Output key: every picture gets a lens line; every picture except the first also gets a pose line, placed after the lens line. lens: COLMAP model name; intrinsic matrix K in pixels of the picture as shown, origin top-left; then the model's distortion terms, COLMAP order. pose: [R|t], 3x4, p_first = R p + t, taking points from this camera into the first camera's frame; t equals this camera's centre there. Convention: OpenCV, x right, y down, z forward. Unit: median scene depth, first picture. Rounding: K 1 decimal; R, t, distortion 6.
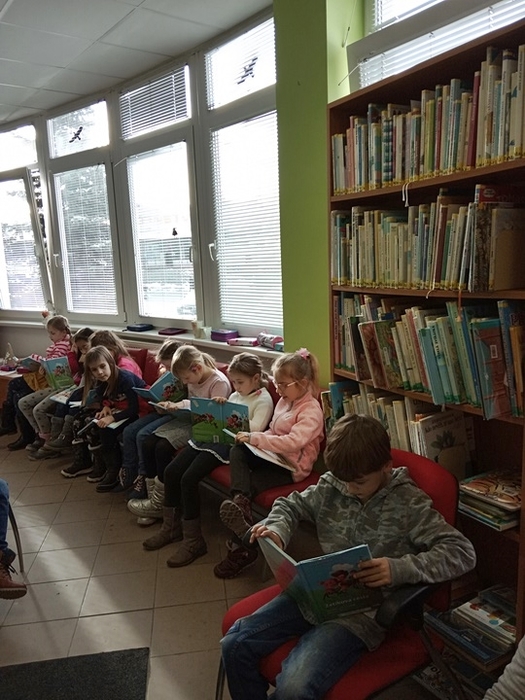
lens RADIAL K [[570.4, 0, 262.5], [0, 570.4, 350.0], [0, 0, 1]] dist [0.077472, -0.102385]
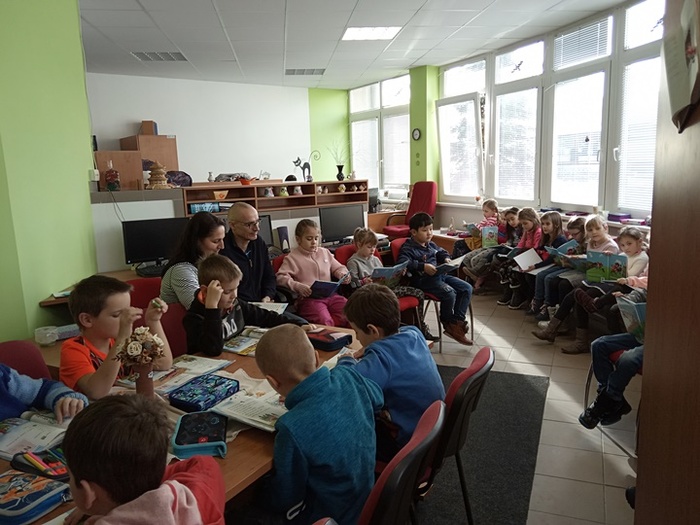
lens RADIAL K [[570.4, 0, 350.0], [0, 570.4, 262.5], [0, 0, 1]] dist [0.077472, -0.102385]
pose [[0.865295, 0.098327, -0.491525, 0.127427], [-0.084719, 0.995153, 0.049934, 0.132260], [0.494052, -0.001566, 0.869431, -0.968925]]
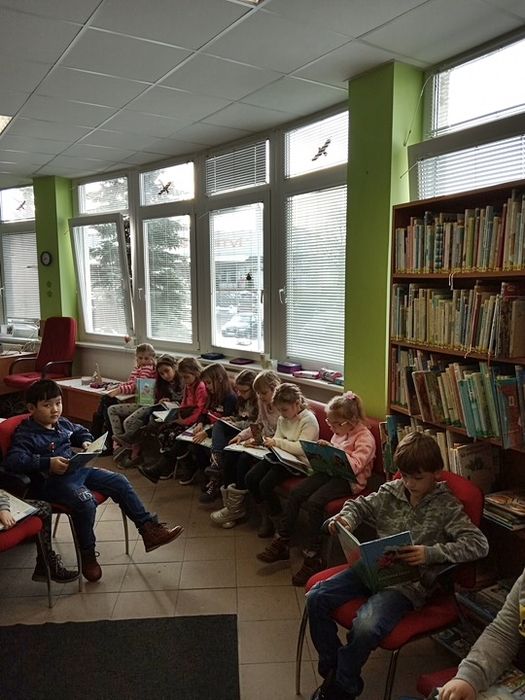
lens RADIAL K [[570.4, 0, 262.5], [0, 570.4, 350.0], [0, 0, 1]] dist [0.077472, -0.102385]
pose [[0.996638, 0.042208, -0.070226, -0.081965], [-0.044975, 0.998254, -0.038295, -0.029588], [0.068487, 0.041325, 0.996796, -0.331497]]
